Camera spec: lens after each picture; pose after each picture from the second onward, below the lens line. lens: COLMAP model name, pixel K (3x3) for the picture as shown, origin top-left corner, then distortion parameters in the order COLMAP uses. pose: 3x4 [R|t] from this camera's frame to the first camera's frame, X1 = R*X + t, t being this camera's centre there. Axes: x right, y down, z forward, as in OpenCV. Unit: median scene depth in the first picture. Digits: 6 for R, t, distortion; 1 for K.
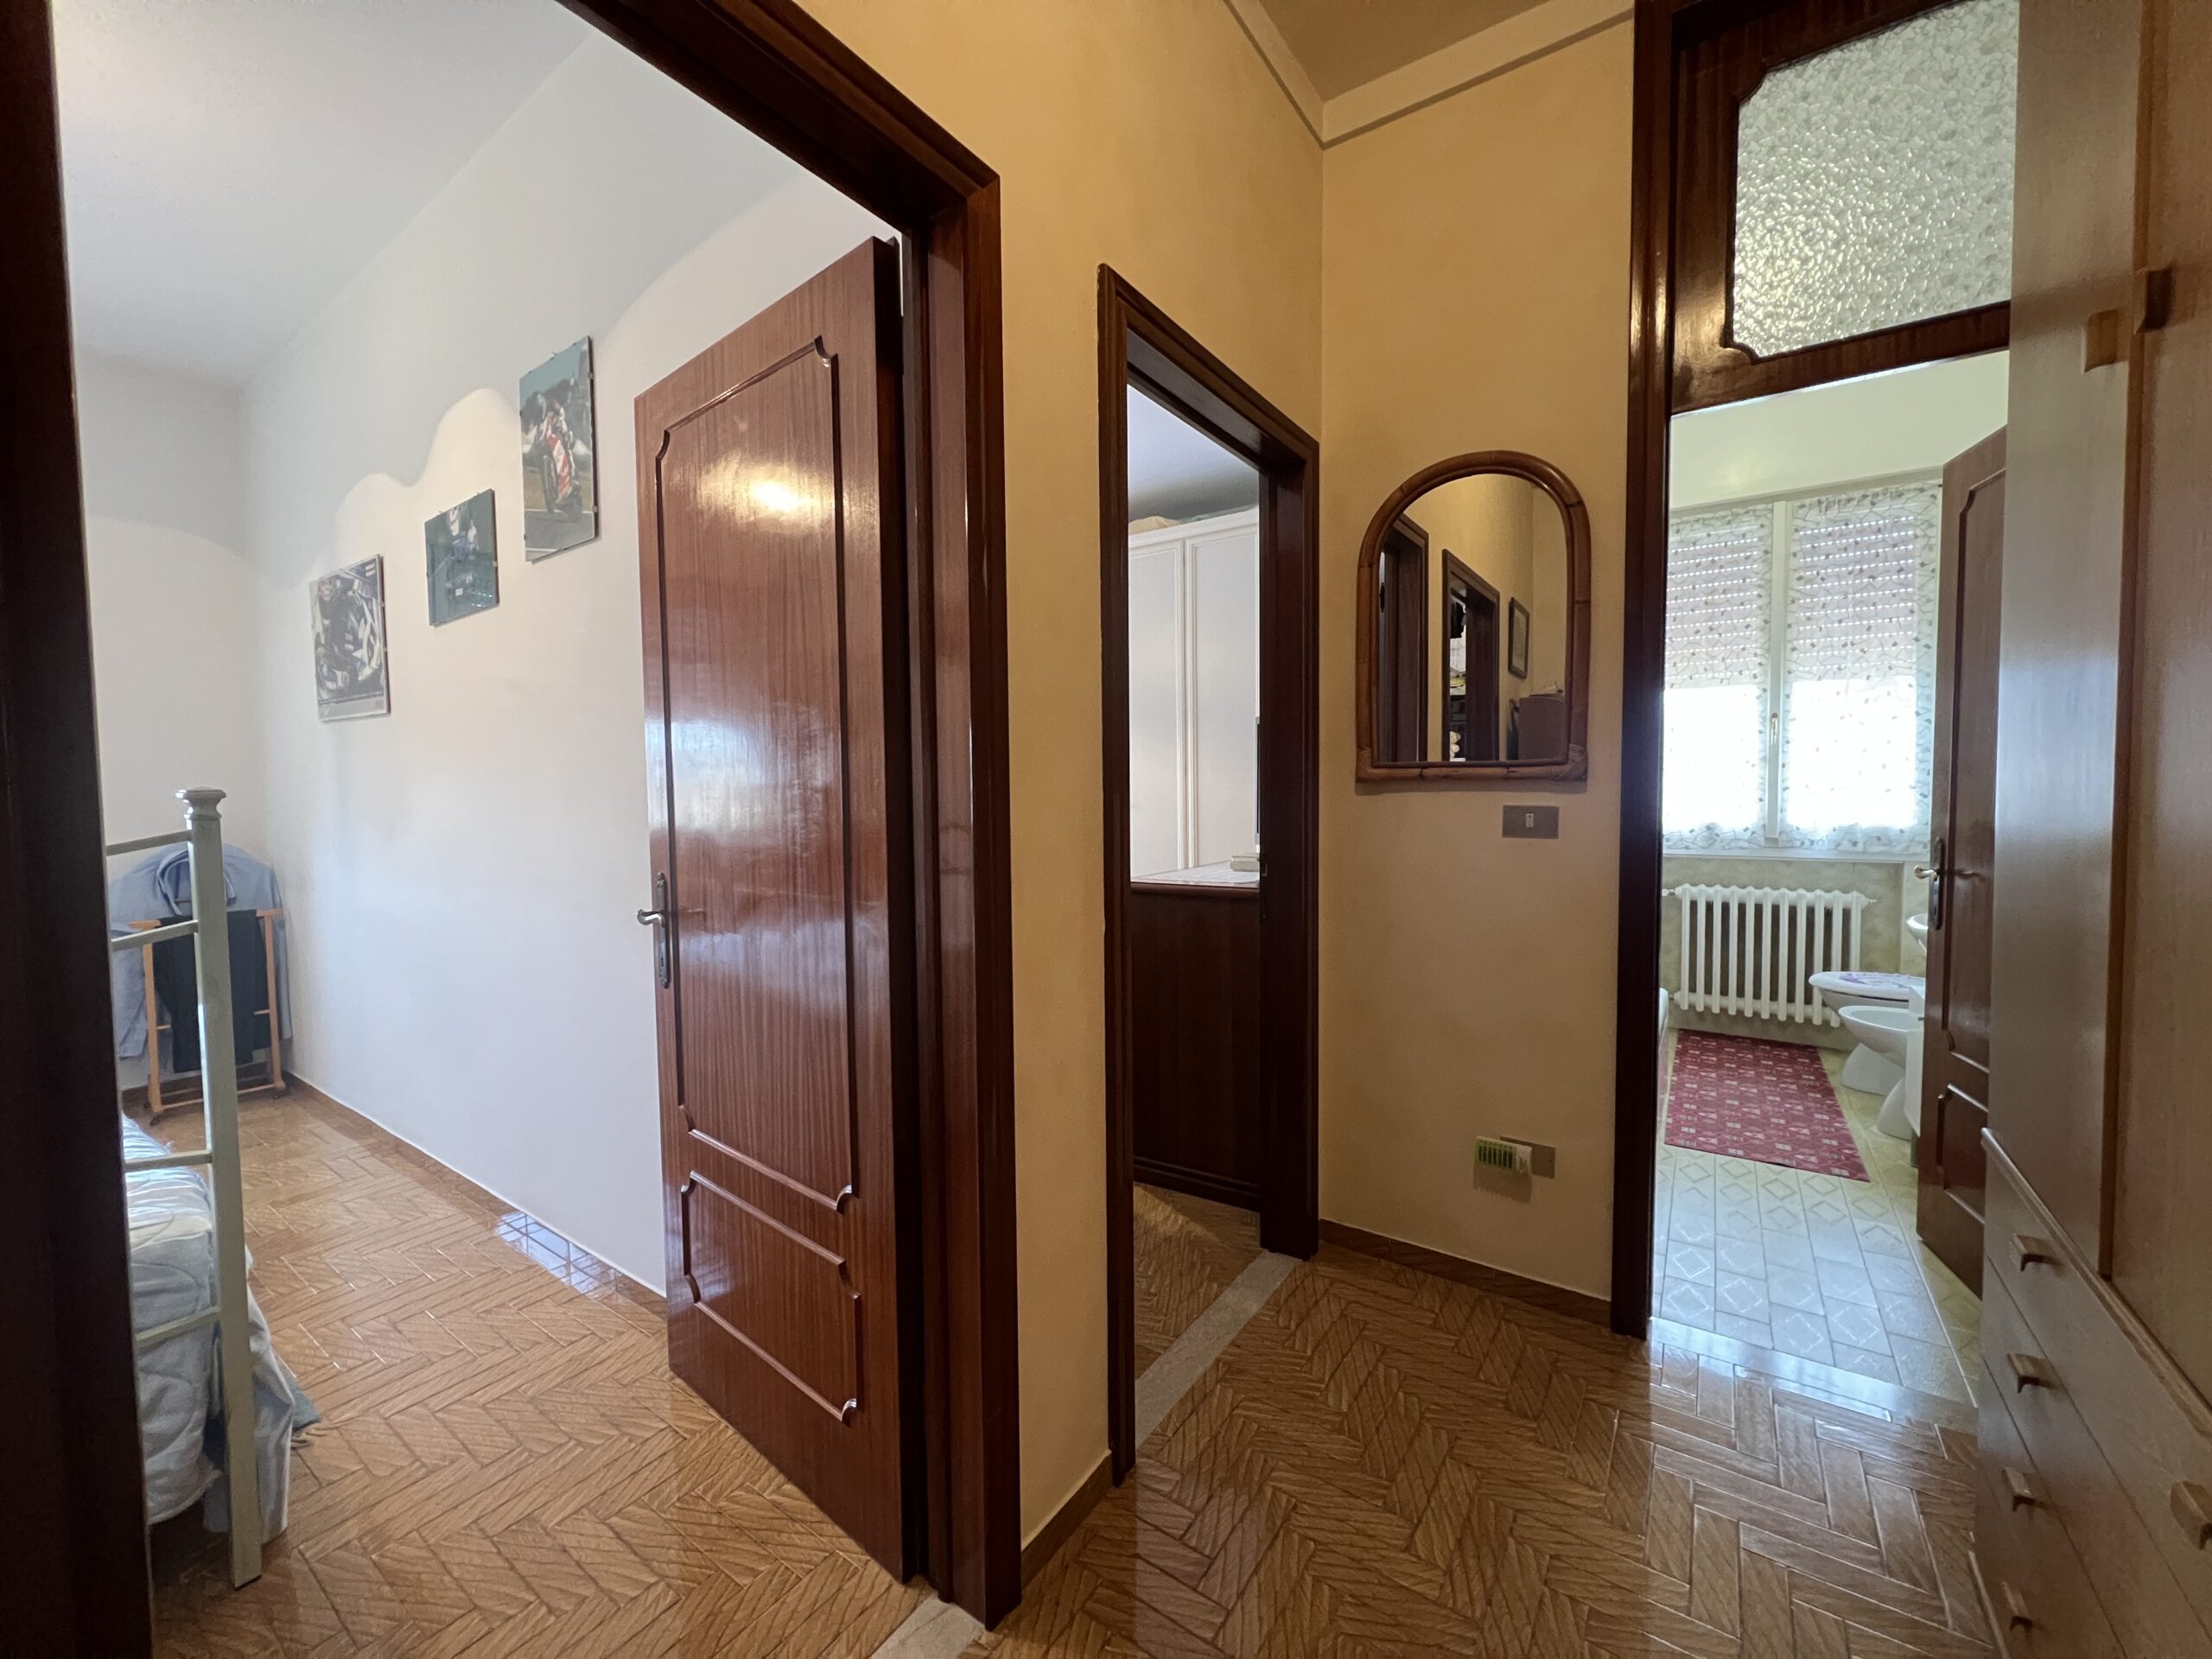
lens RADIAL K [[874.3, 0, 1101.1], [0, 874.3, 832.0], [0, 0, 1]] dist [-0.006120, 0.000718]
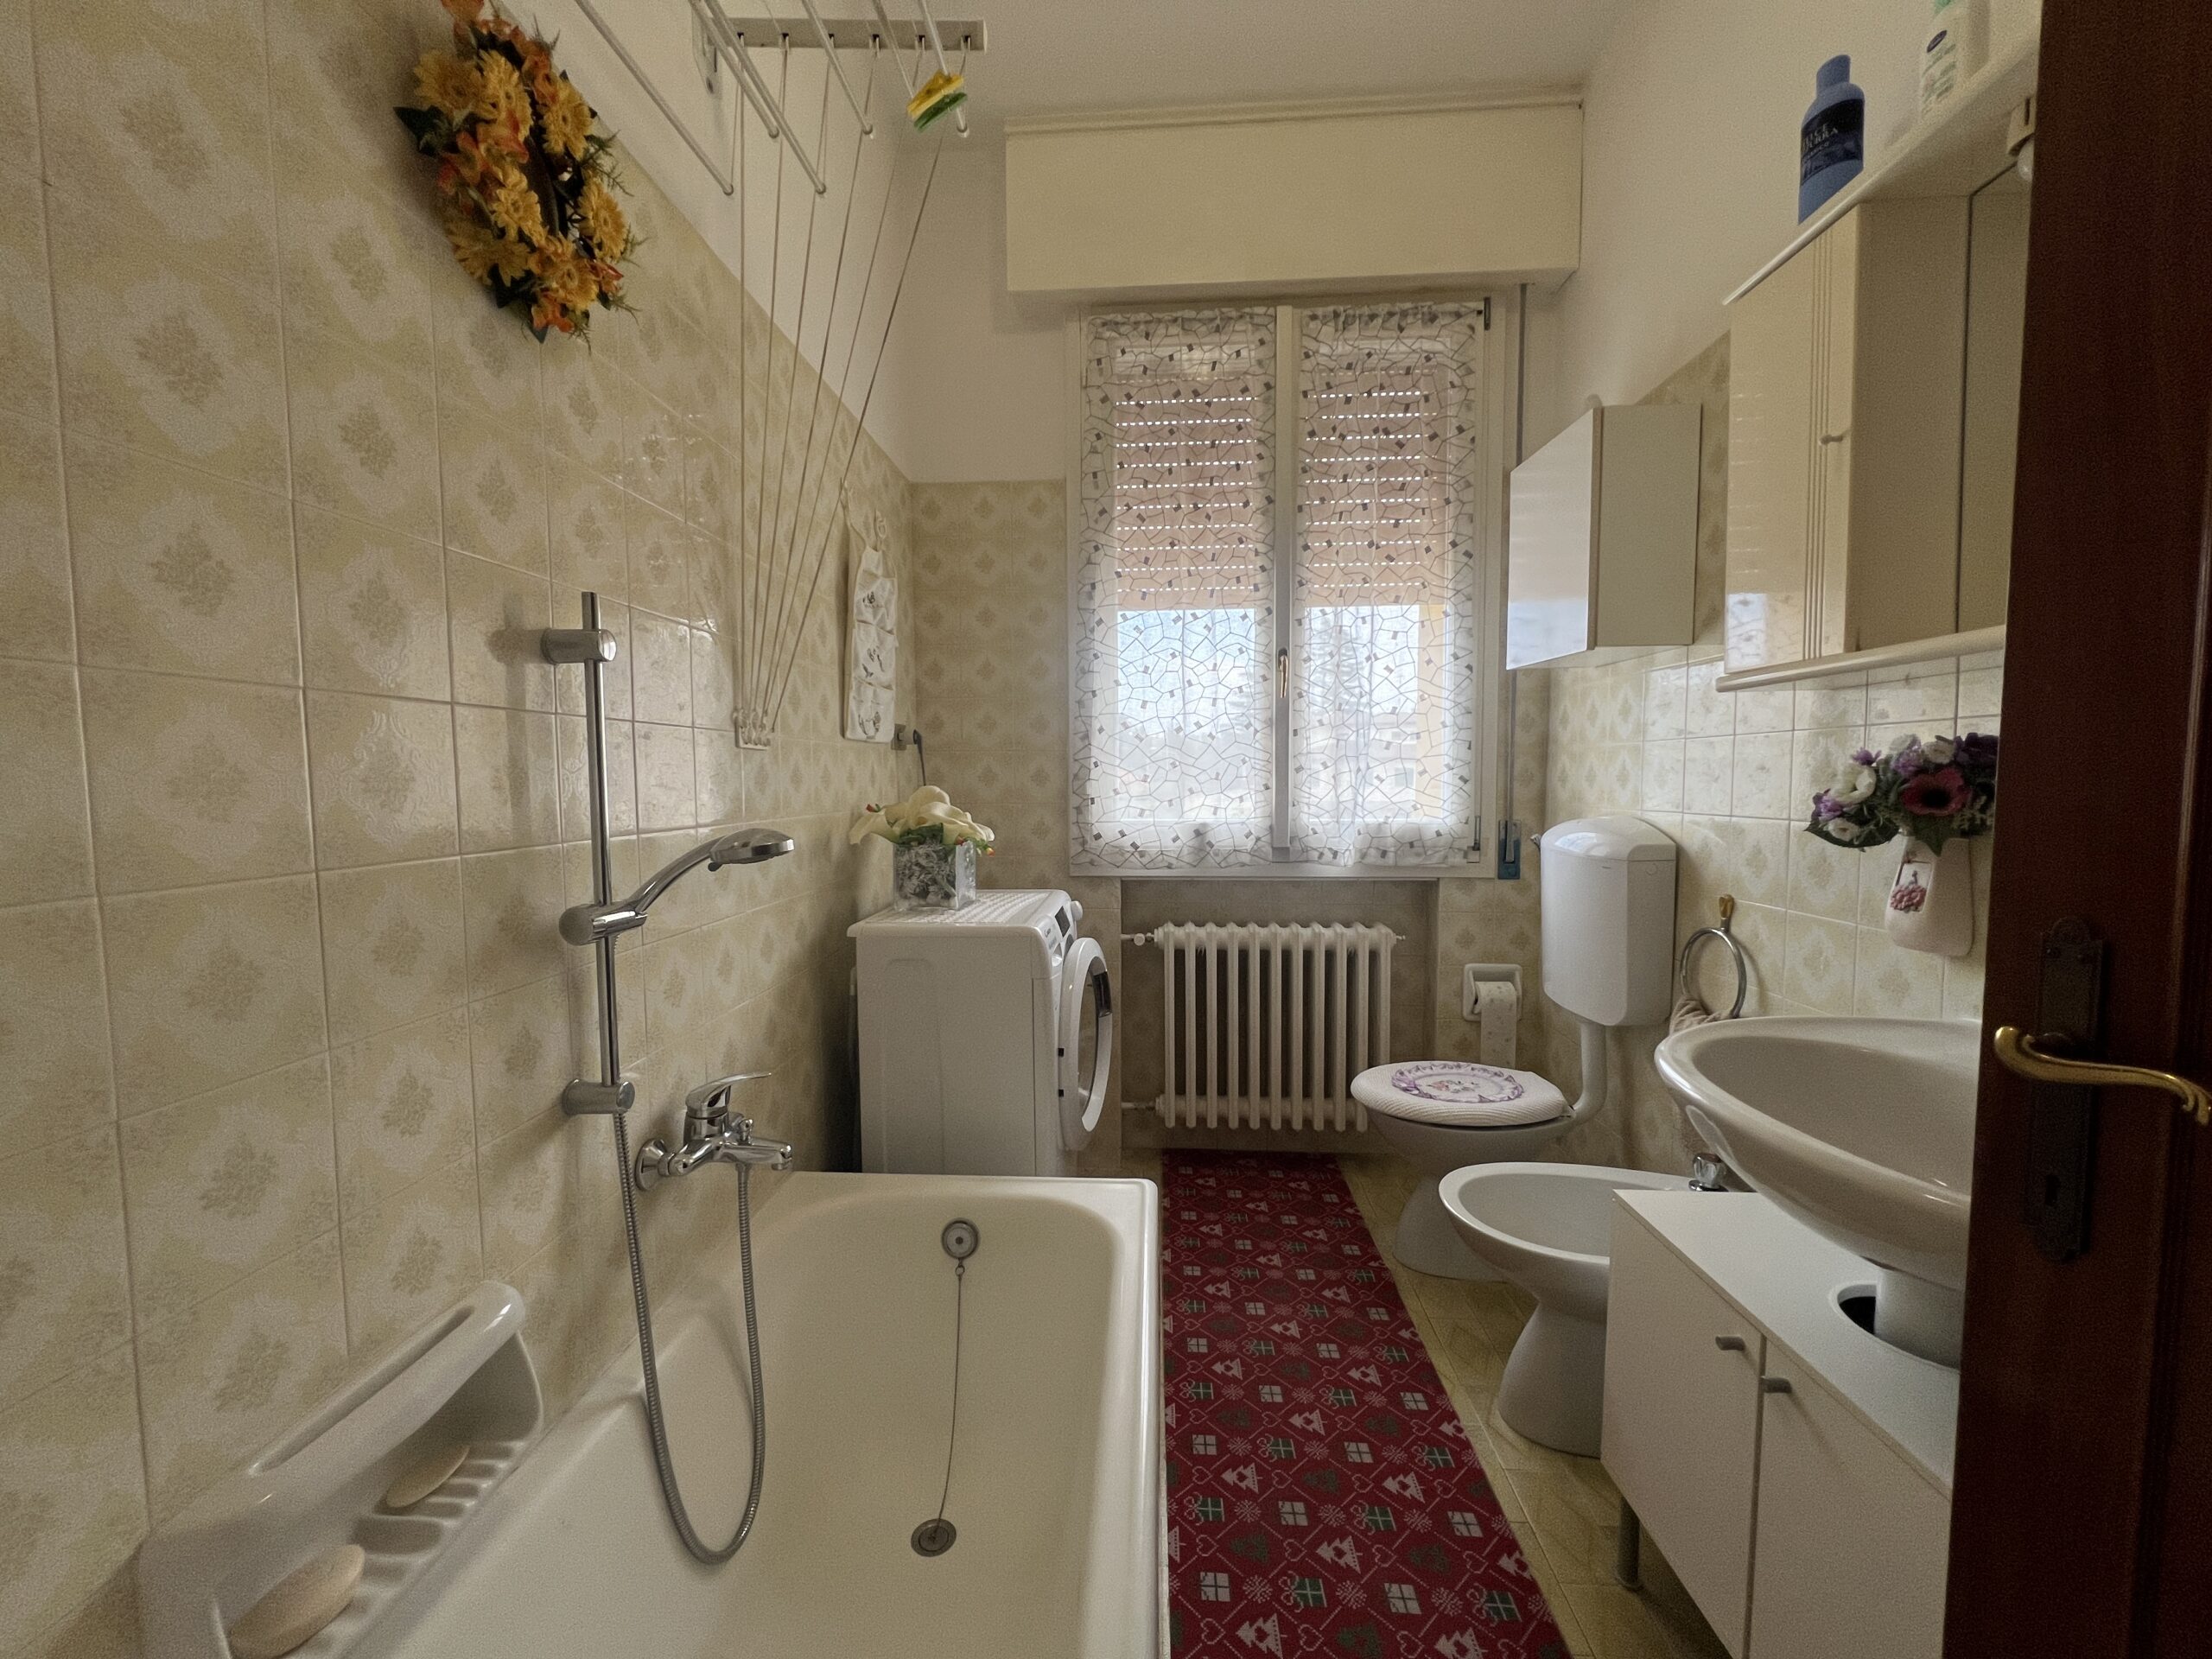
lens RADIAL K [[874.3, 0, 1105.3], [0, 874.3, 832.9], [0, 0, 1]] dist [-0.006120, 0.000718]
pose [[0.852703, -0.025645, 0.521766, 0.339295], [0.021393, 0.999671, 0.014172, -0.015731], [-0.521957, -0.000923, 0.852971, 0.540342]]
